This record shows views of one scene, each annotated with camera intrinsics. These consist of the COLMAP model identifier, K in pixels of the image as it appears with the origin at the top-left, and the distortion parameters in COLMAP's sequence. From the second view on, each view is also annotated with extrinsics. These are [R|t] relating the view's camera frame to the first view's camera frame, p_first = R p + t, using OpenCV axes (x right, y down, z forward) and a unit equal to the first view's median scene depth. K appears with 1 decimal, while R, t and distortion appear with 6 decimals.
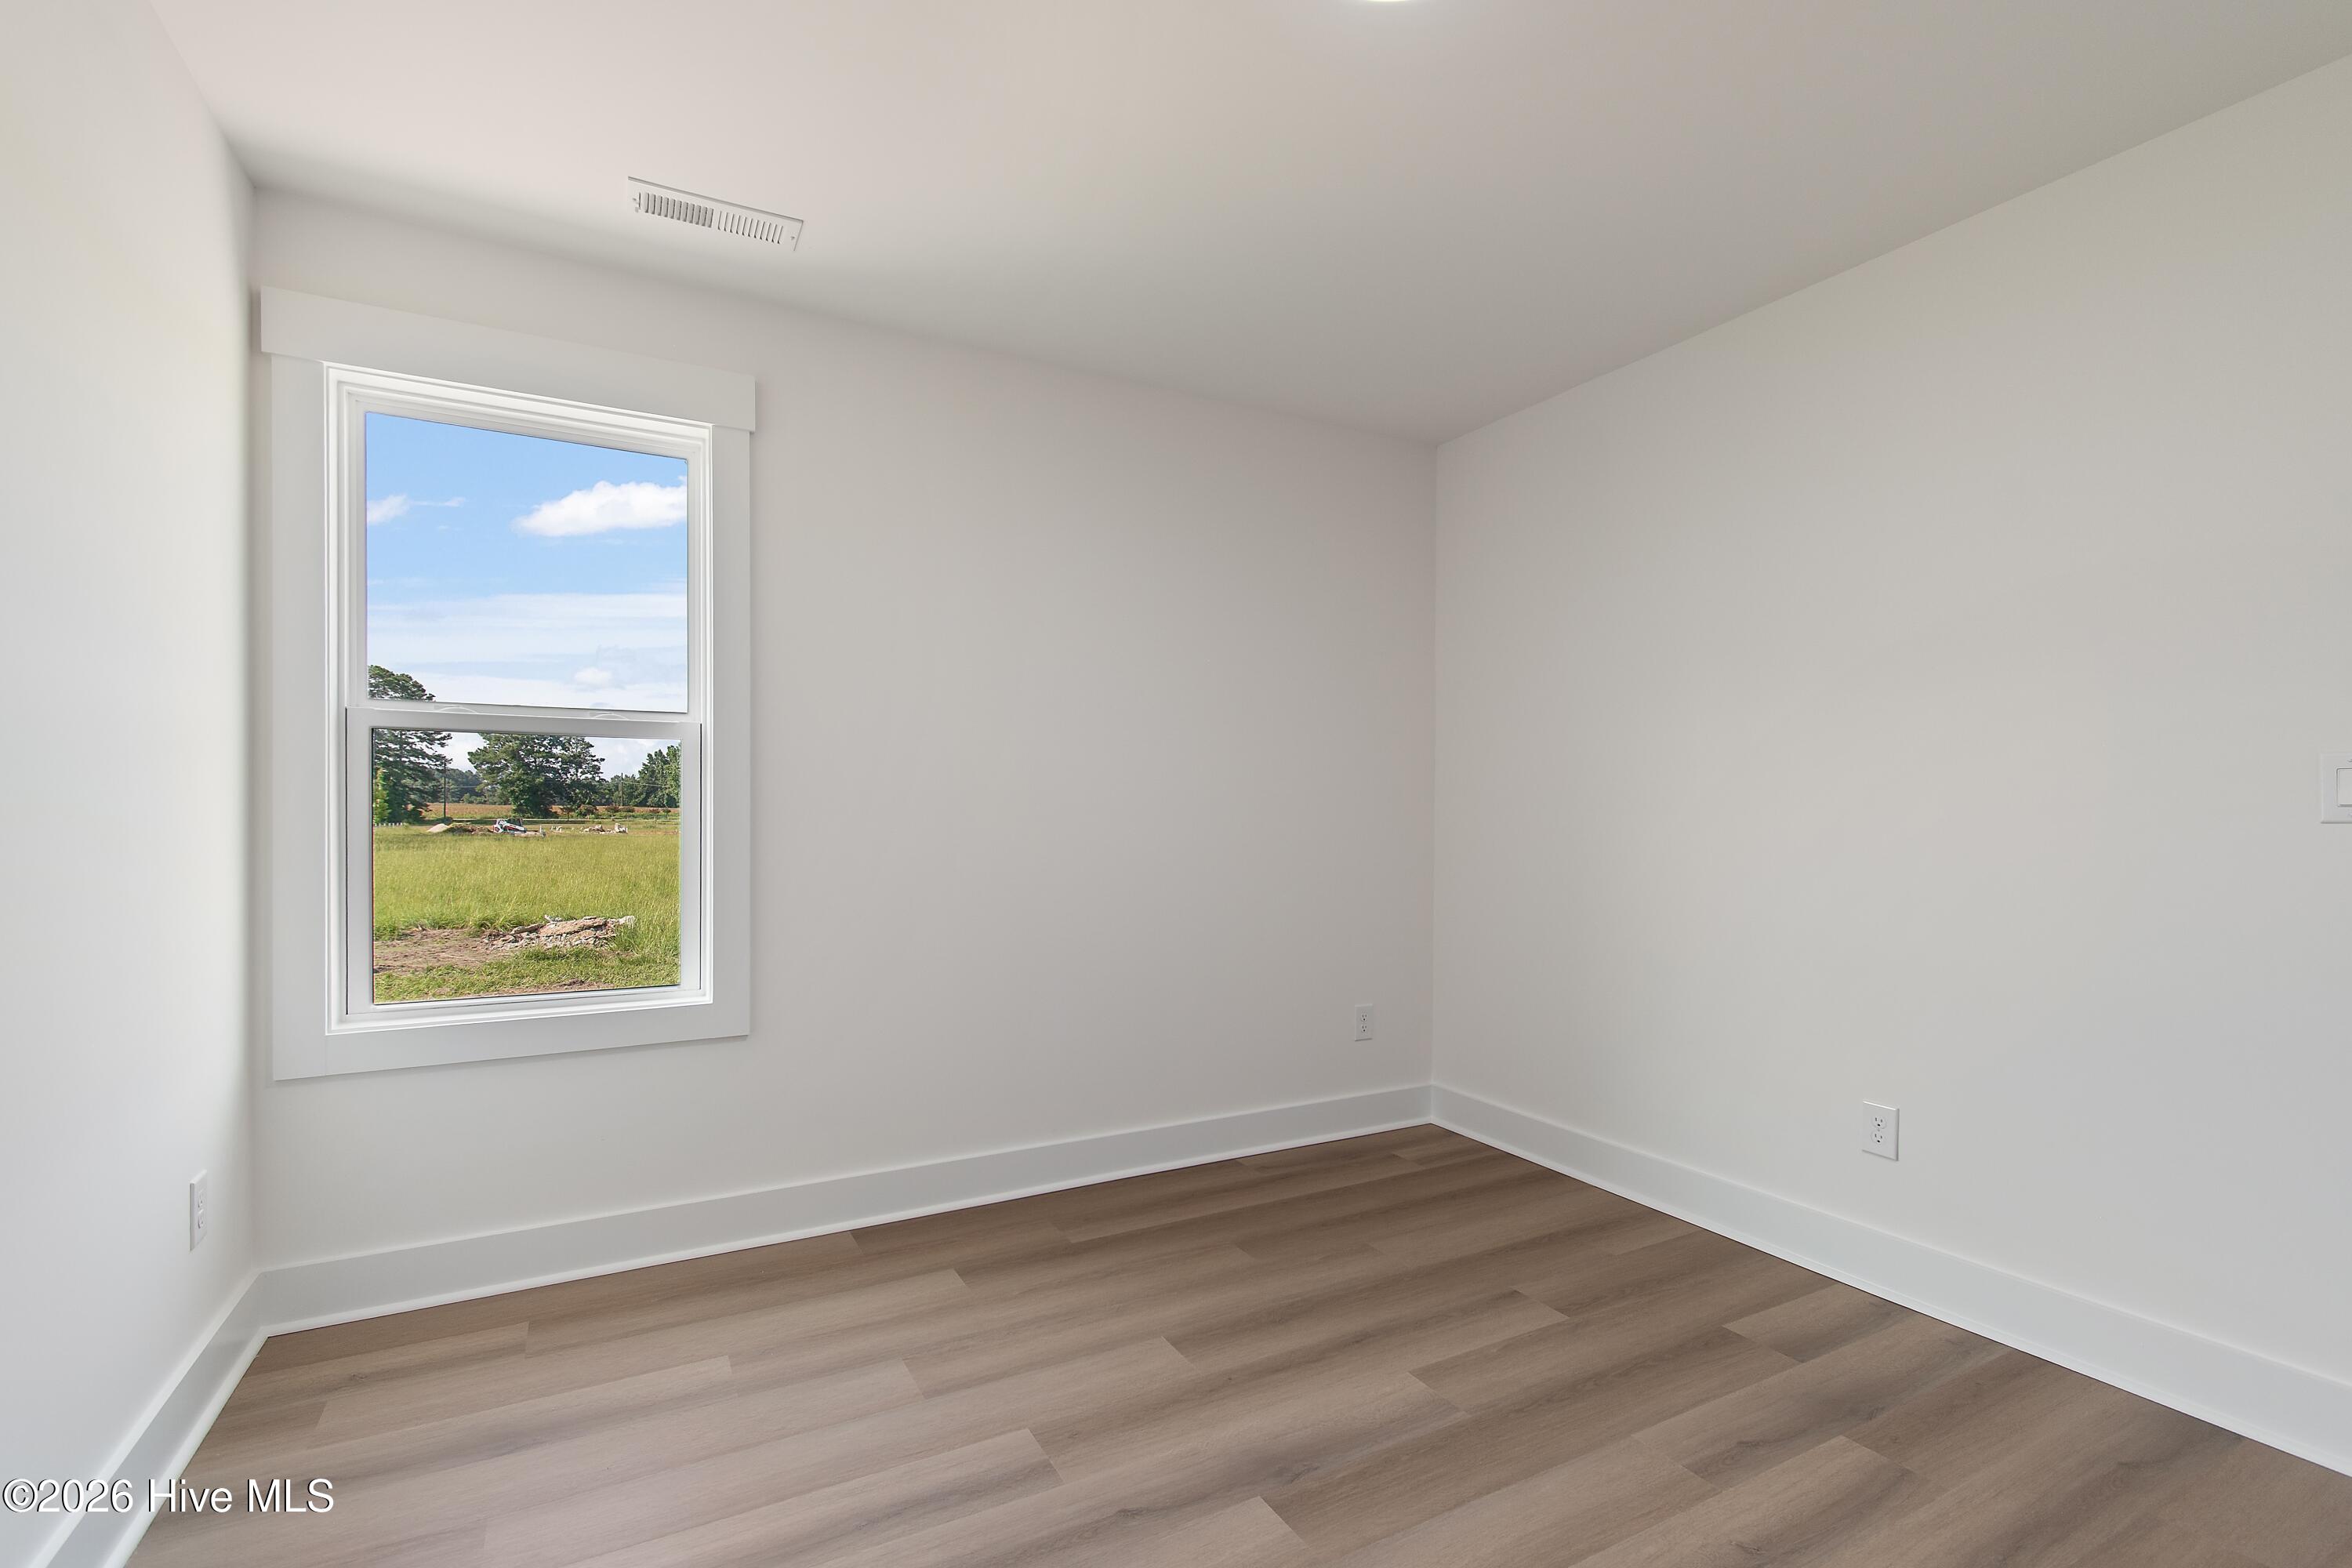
lens RADIAL K [[1042.0, 0, 1185.2], [0, 1042.0, 823.6], [0, 0, 1]] dist [0.005224, -0.001230]
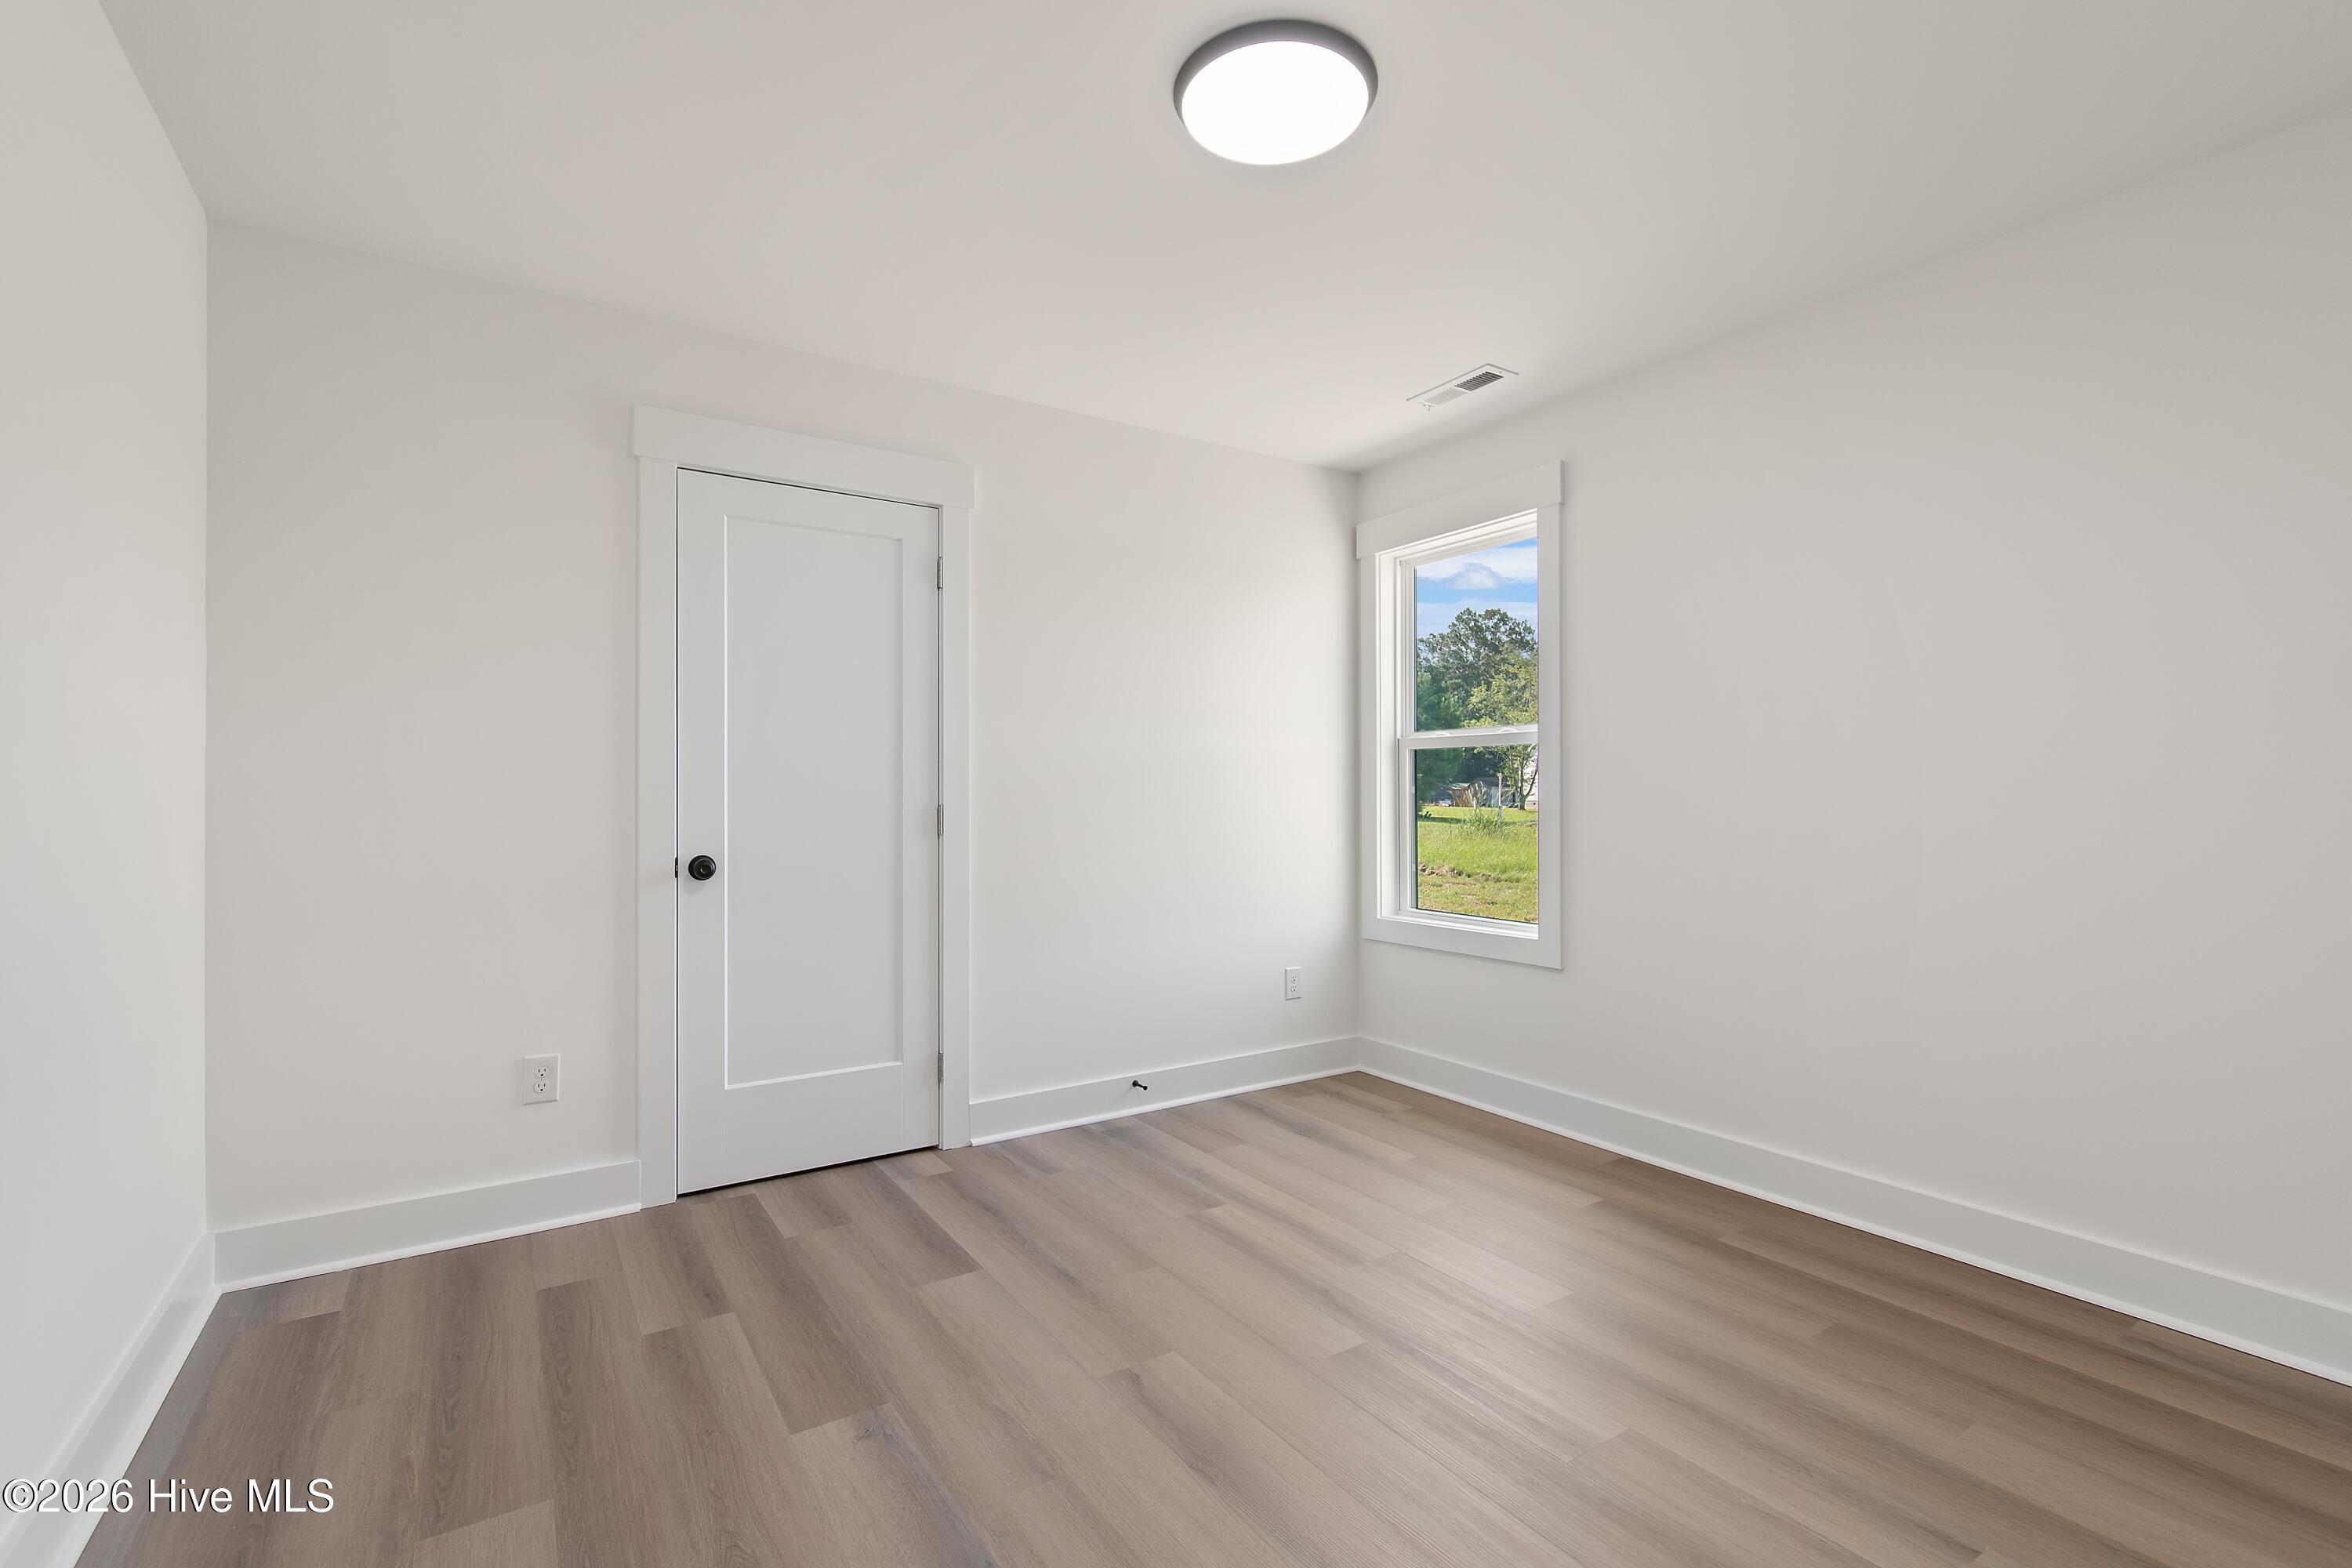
lens RADIAL K [[1042.0, 0, 1150.6], [0, 1042.0, 796.0], [0, 0, 1]] dist [0.005224, -0.001230]
pose [[0.057508, -0.000190, -0.998345, 0.853024], [-0.001600, 0.999999, -0.000282, -0.011099], [0.998344, 0.001614, 0.057507, 0.424402]]
